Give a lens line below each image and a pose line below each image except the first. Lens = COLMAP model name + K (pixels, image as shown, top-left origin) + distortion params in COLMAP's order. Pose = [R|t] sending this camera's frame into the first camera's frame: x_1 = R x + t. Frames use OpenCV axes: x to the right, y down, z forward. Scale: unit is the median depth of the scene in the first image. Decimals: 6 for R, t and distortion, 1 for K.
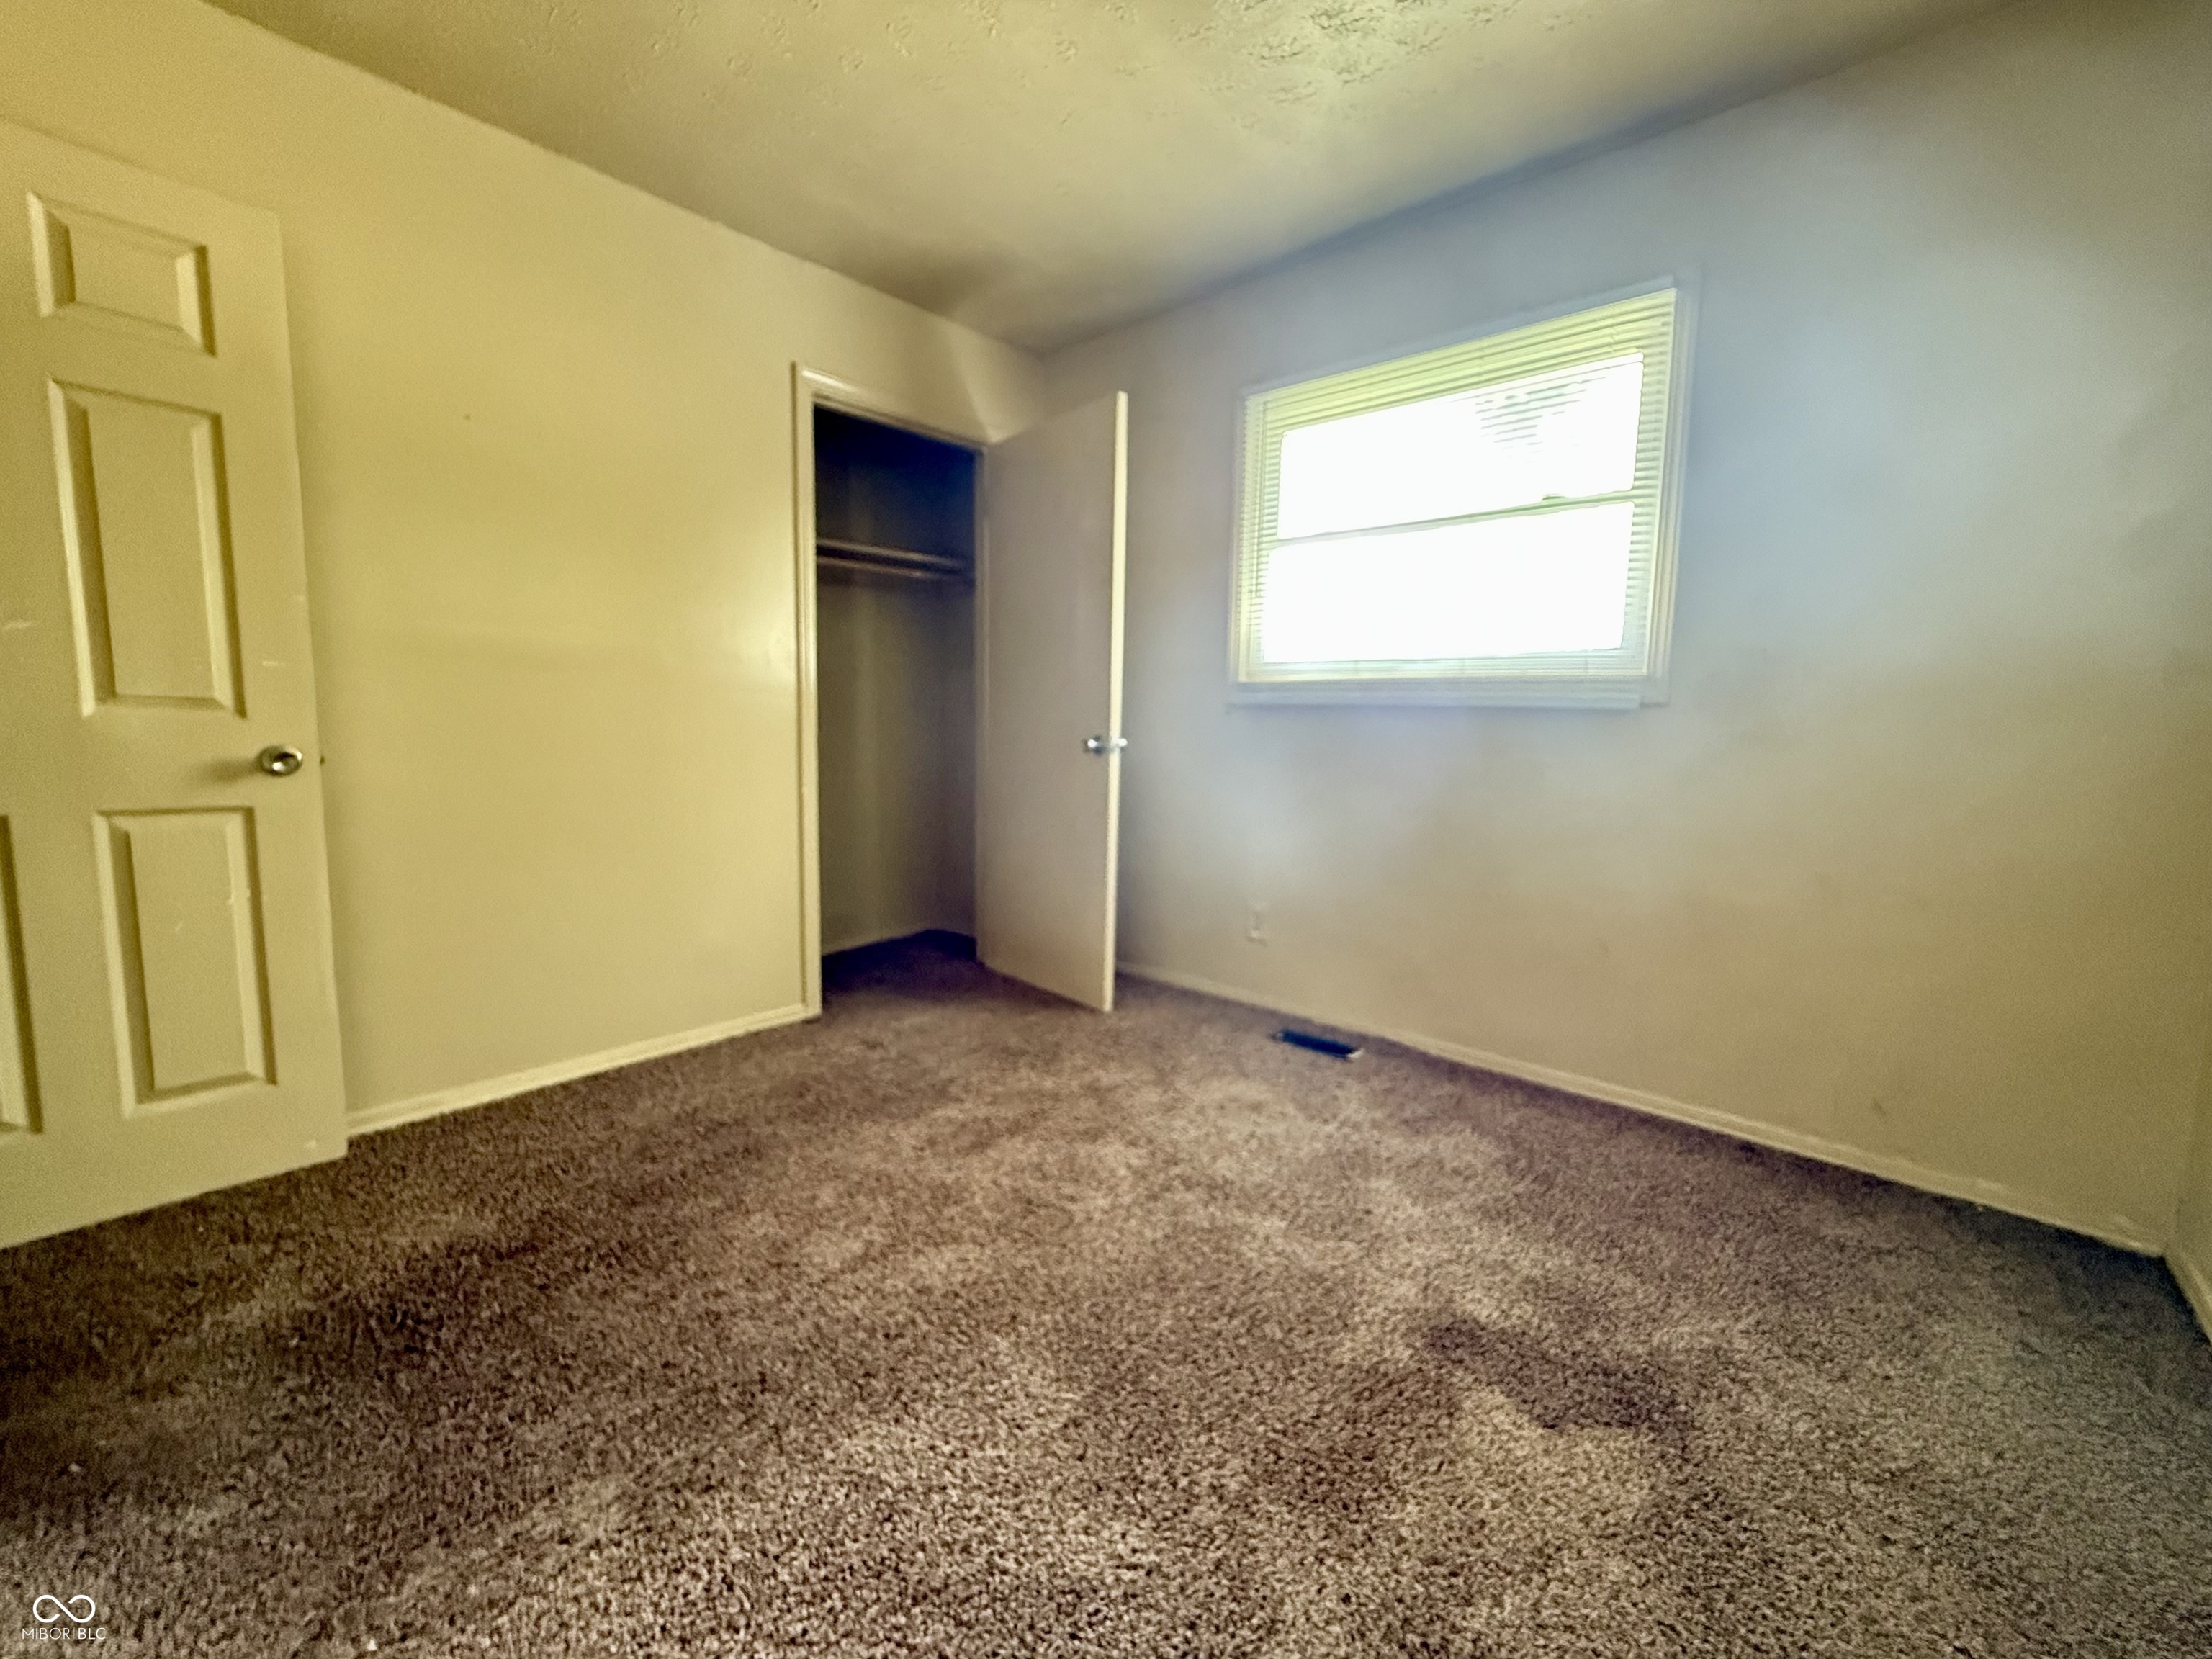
lens RADIAL K [[883.2, 0, 1101.0], [0, 883.2, 830.4], [0, 0, 1]] dist [0.000451, 0.000174]
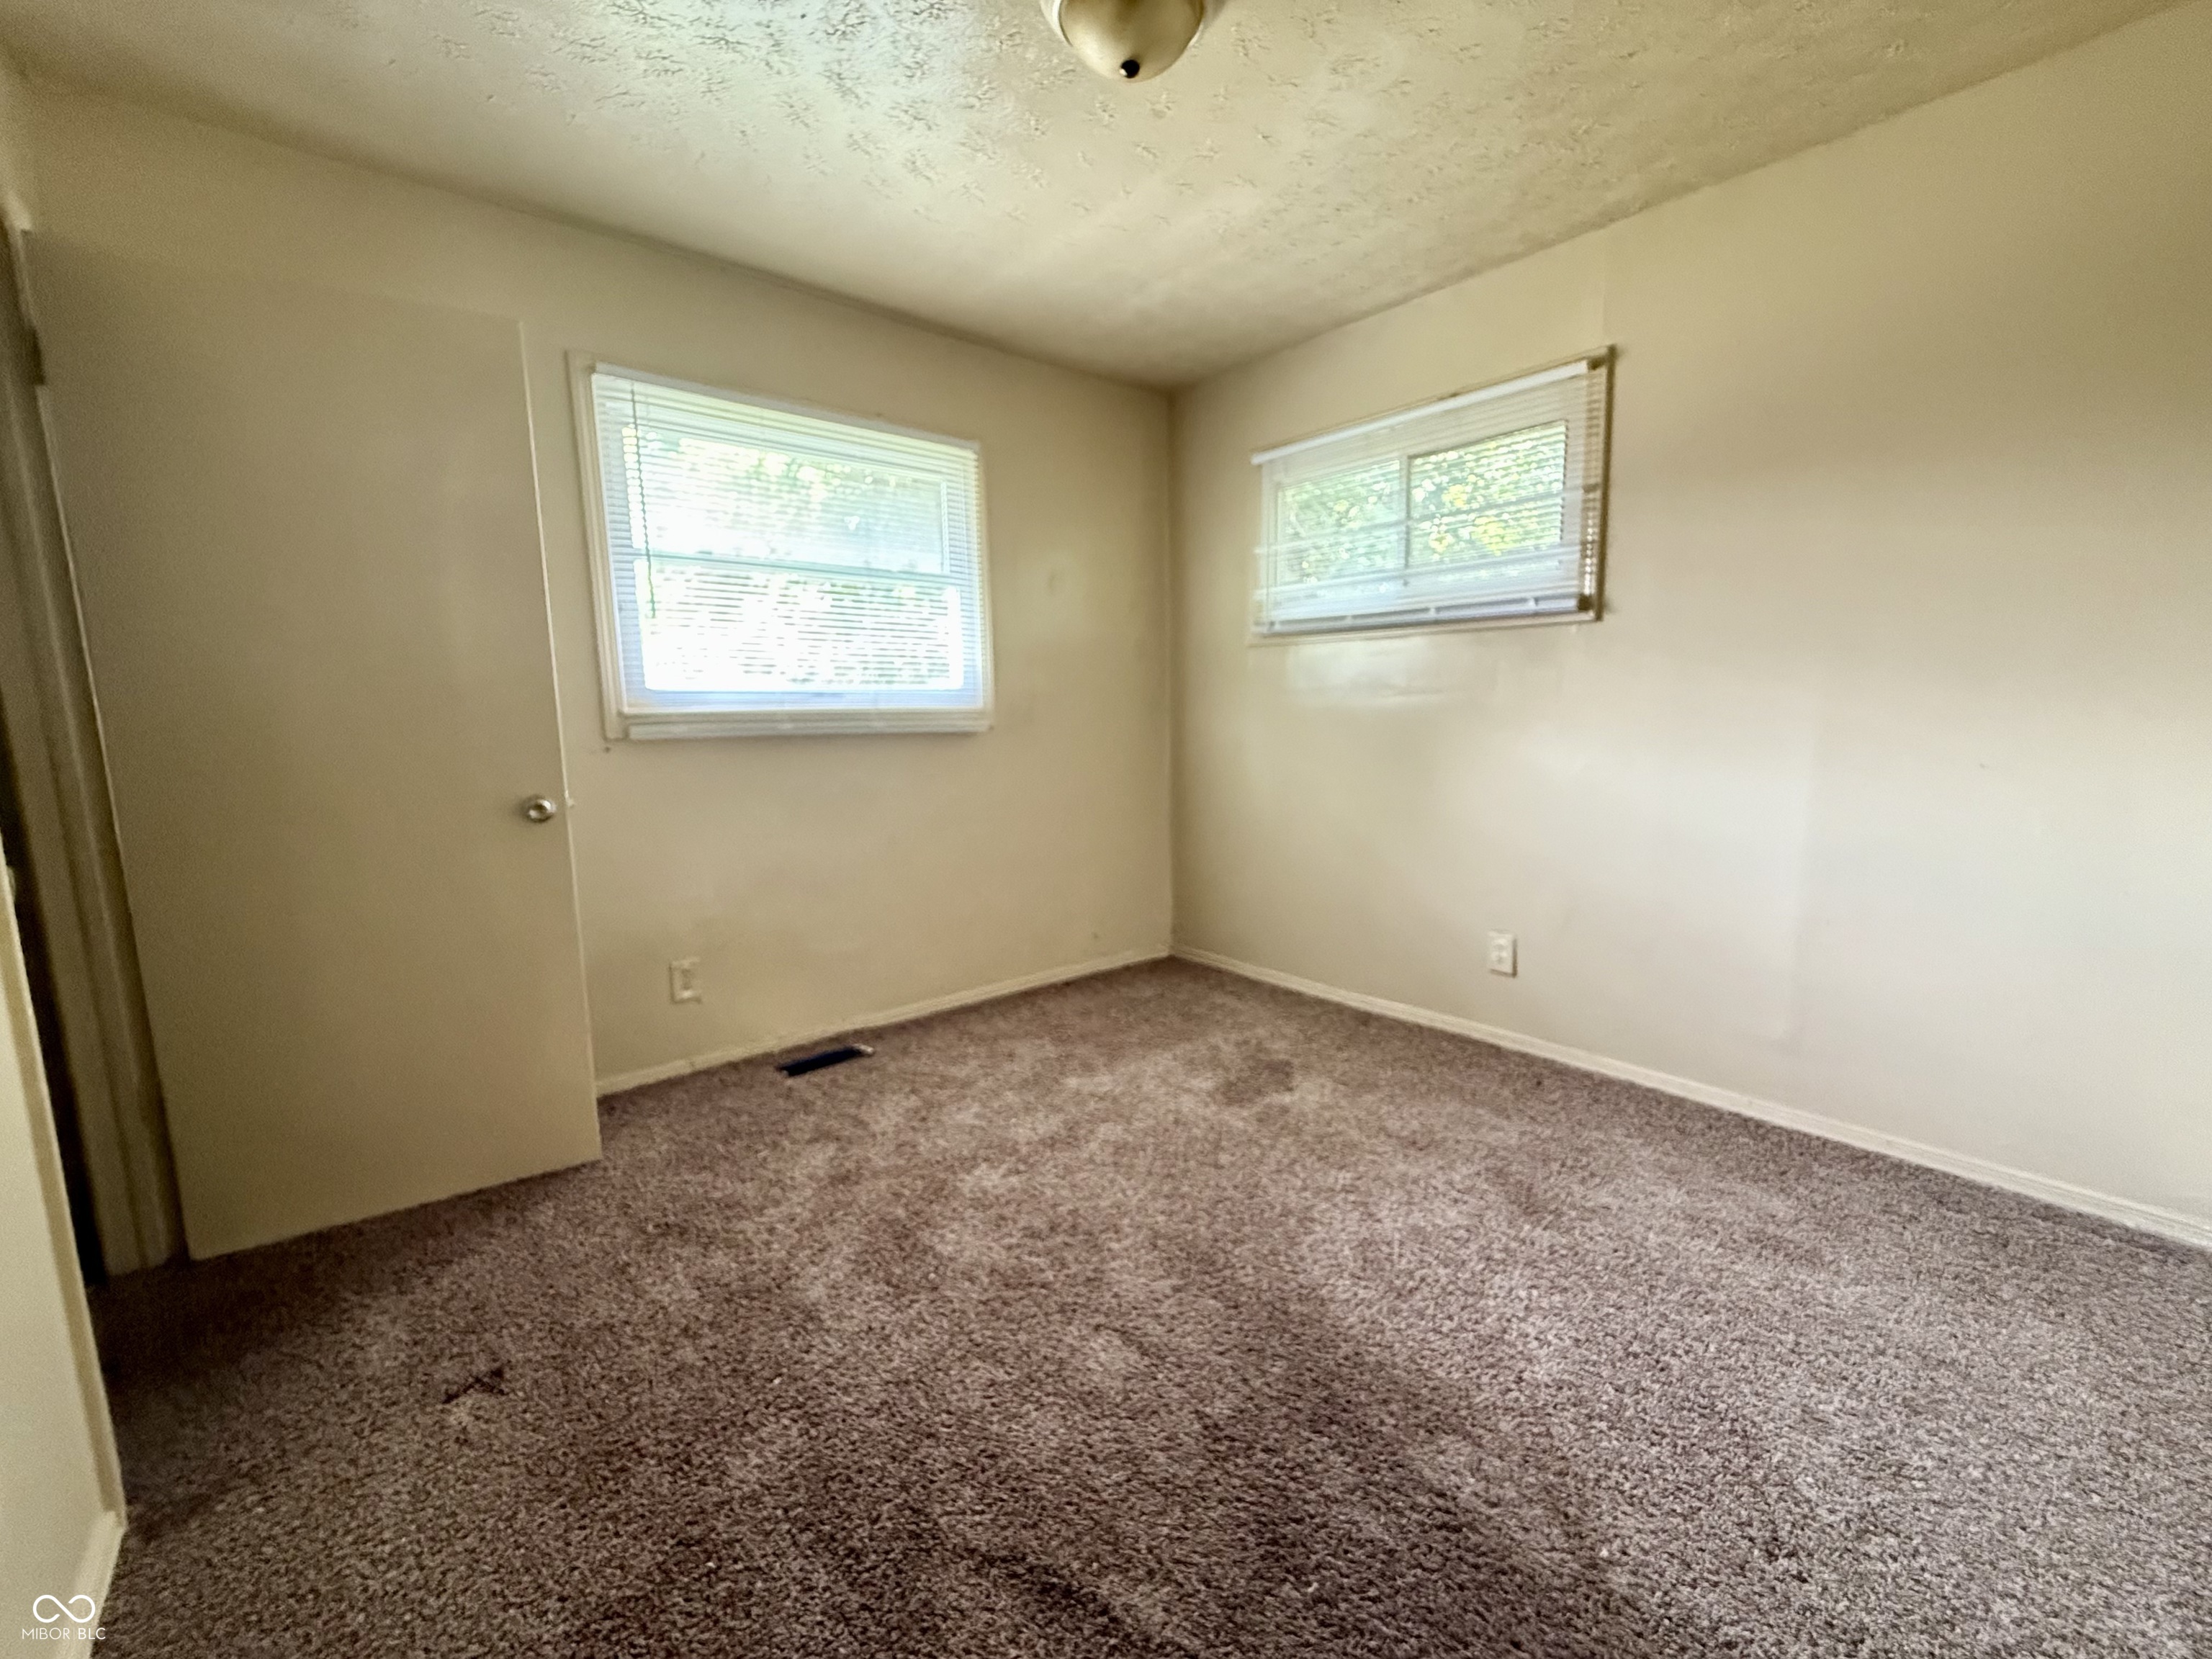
lens RADIAL K [[883.2, 0, 1101.0], [0, 883.2, 830.4], [0, 0, 1]] dist [0.000451, 0.000174]
pose [[0.148480, -0.158473, 0.976135, -0.862201], [0.135929, 0.980978, 0.138583, -0.158200], [-0.979529, 0.112108, 0.167196, 0.593559]]
